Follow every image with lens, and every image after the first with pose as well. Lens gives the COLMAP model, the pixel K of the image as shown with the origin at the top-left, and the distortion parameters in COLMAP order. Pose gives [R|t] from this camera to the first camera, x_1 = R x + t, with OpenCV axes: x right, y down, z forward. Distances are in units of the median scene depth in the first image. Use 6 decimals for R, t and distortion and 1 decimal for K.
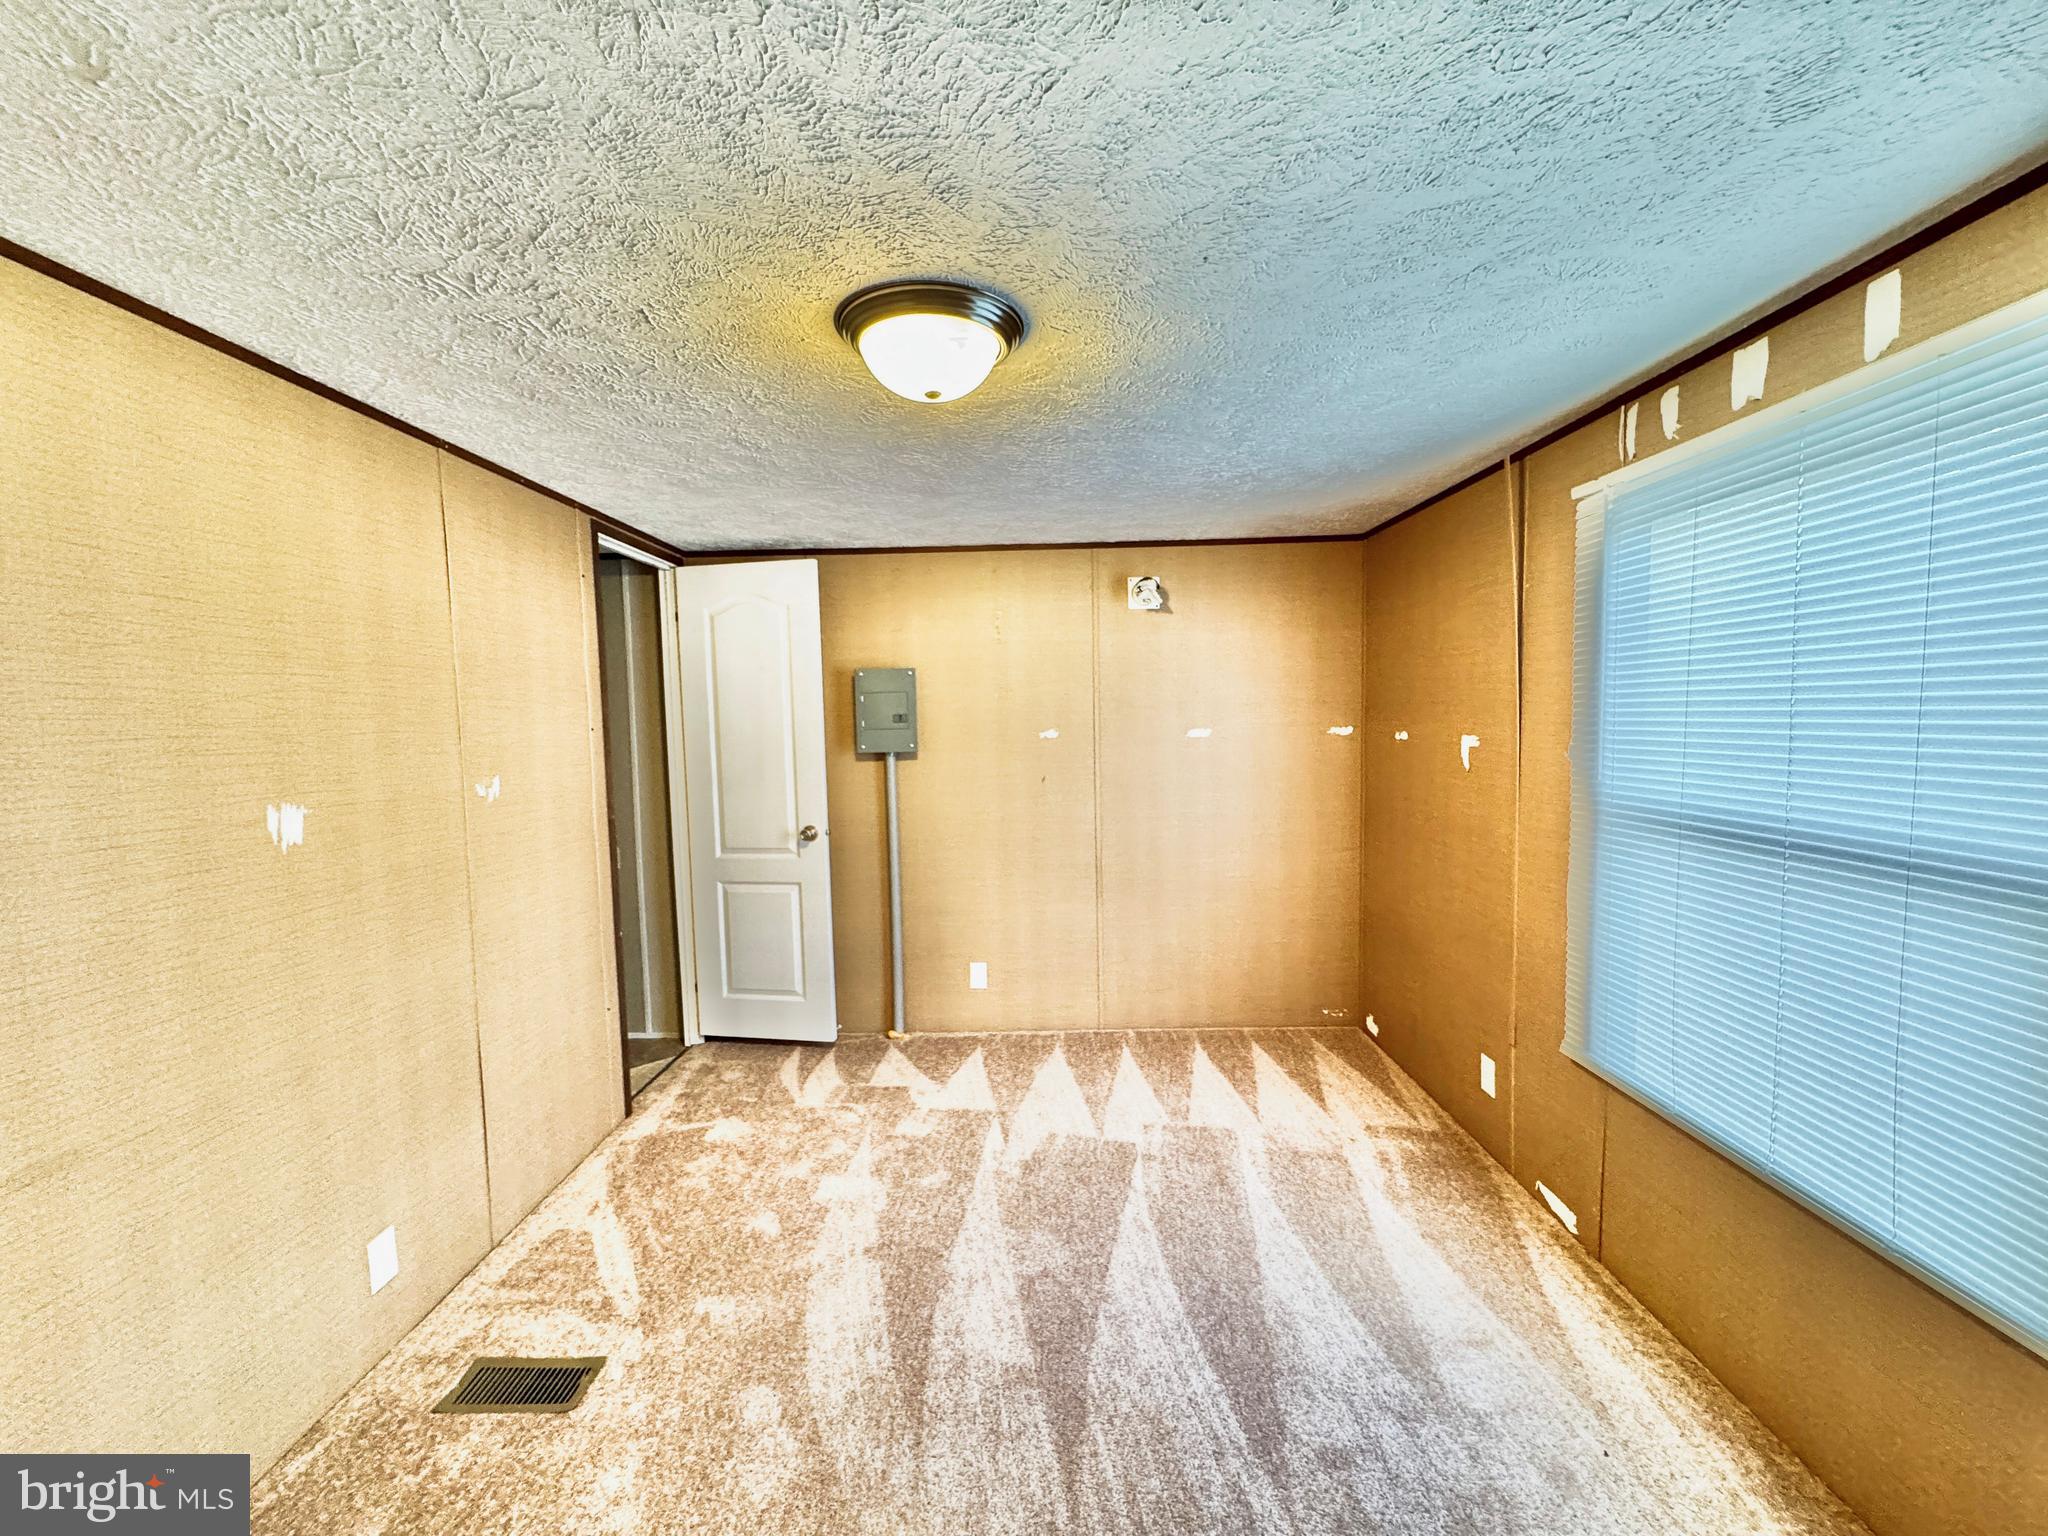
lens RADIAL K [[812.5, 0, 1024.0], [0, 812.5, 768.0], [0, 0, 1]] dist [-0.001064, -0.000104]
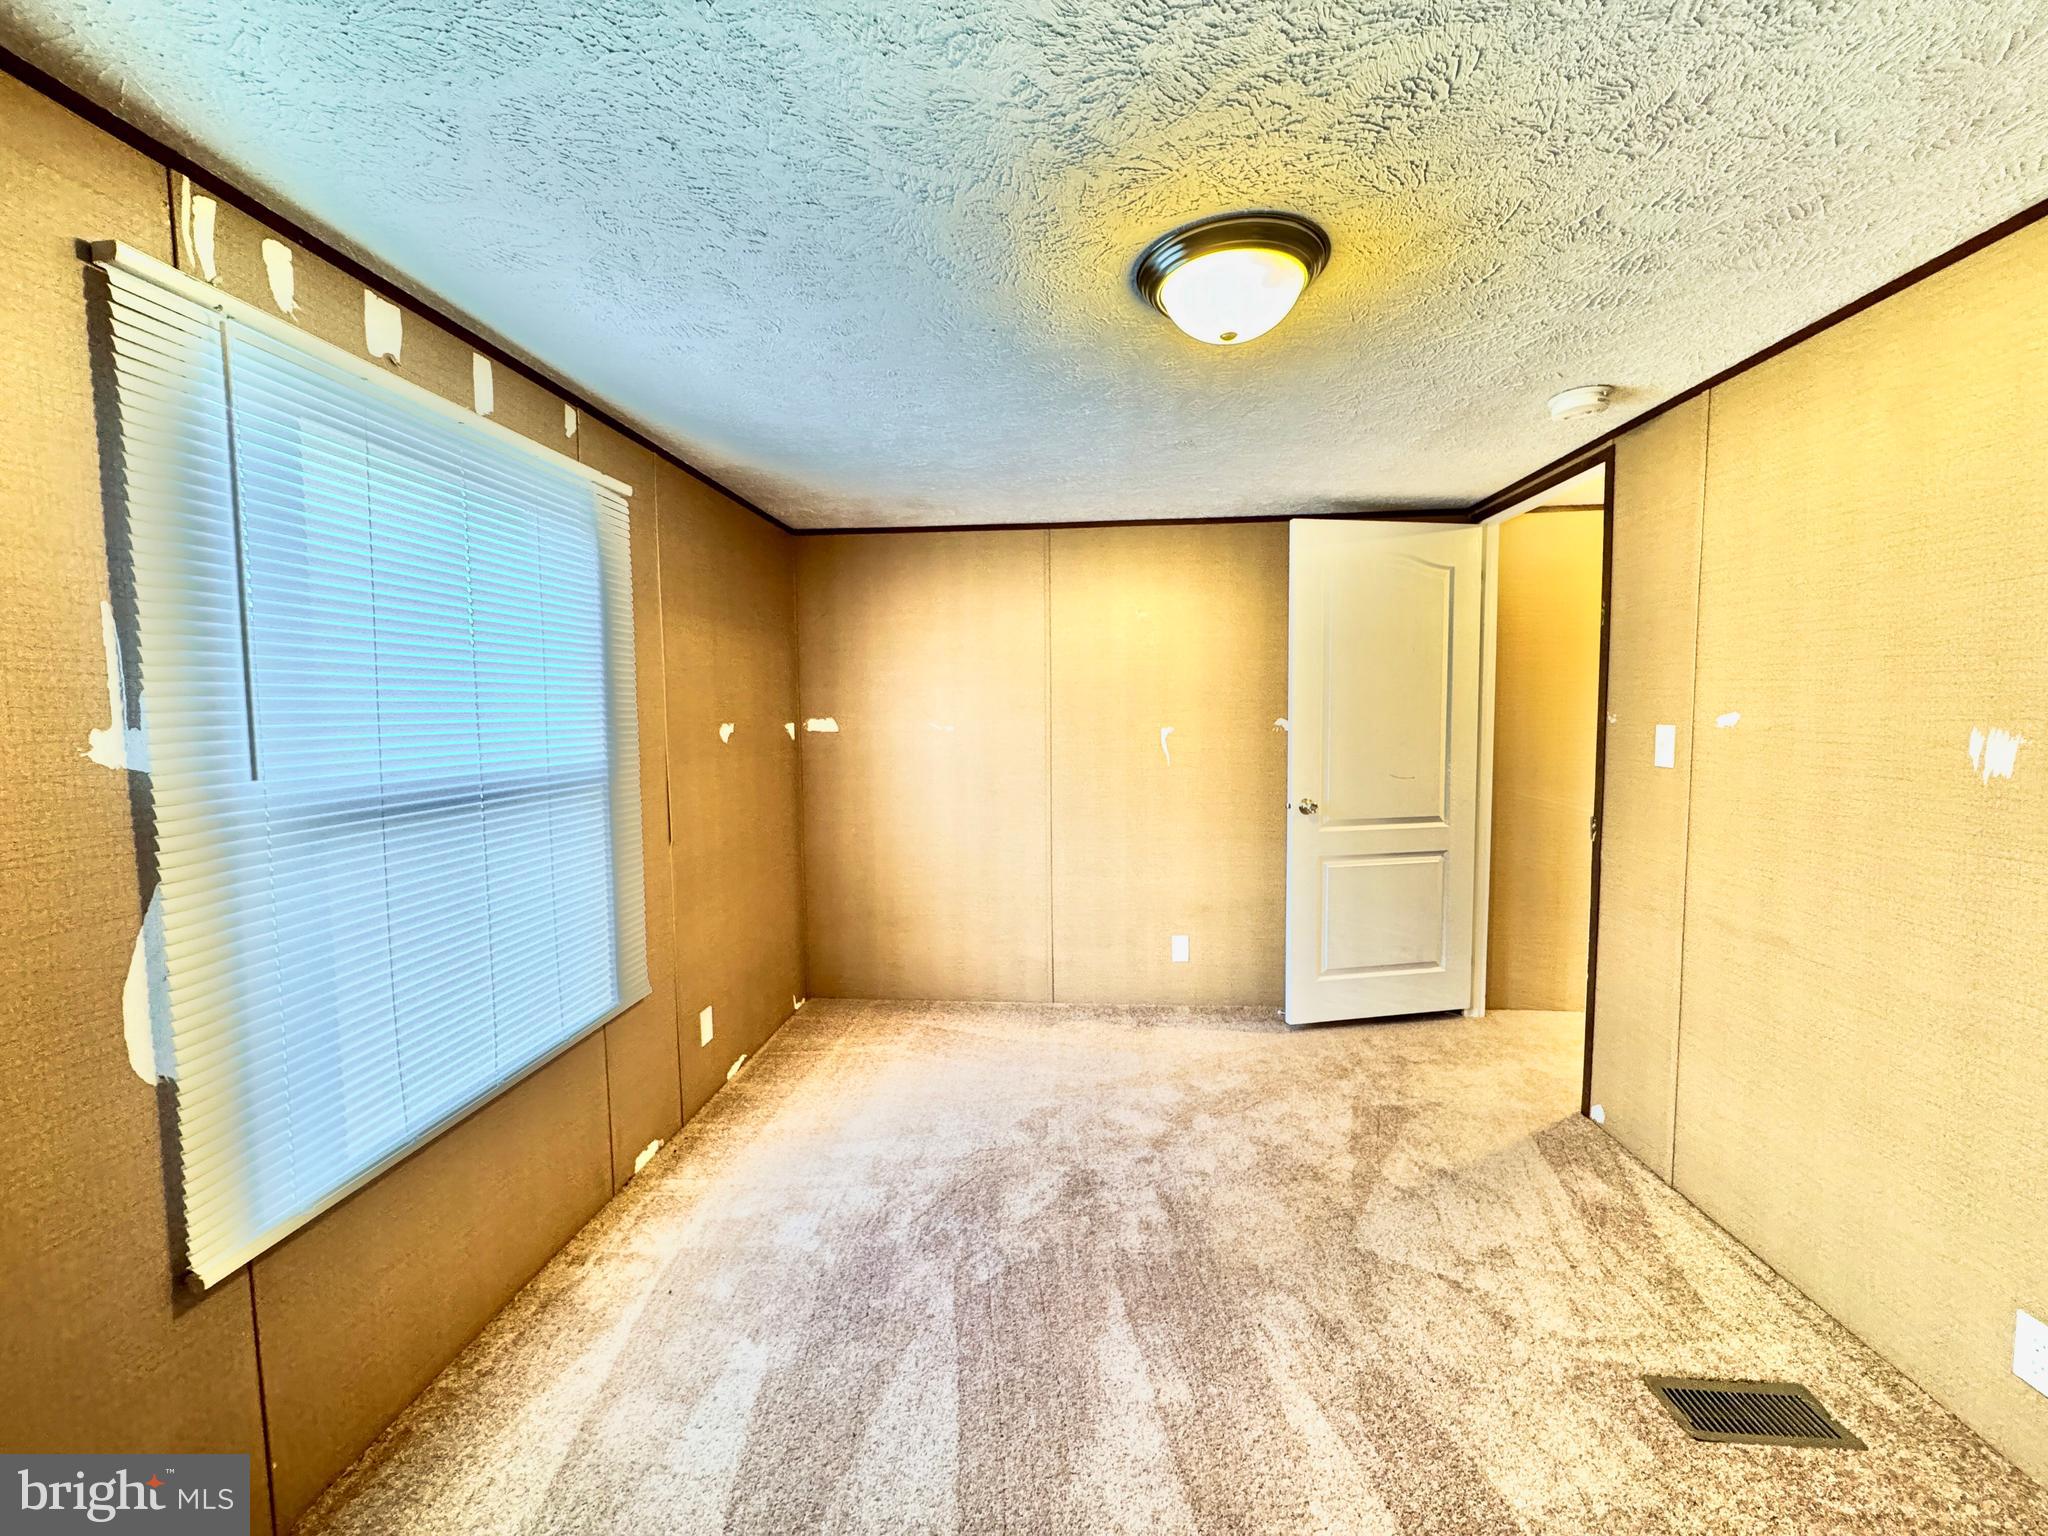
lens RADIAL K [[812.5, 0, 1024.0], [0, 812.5, 768.0], [0, 0, 1]] dist [-0.001064, -0.000104]
pose [[-0.997983, 0.028418, 0.056761, 0.093579], [0.036033, 0.989778, 0.137990, -0.073784], [-0.052260, 0.139757, -0.988806, 1.958254]]
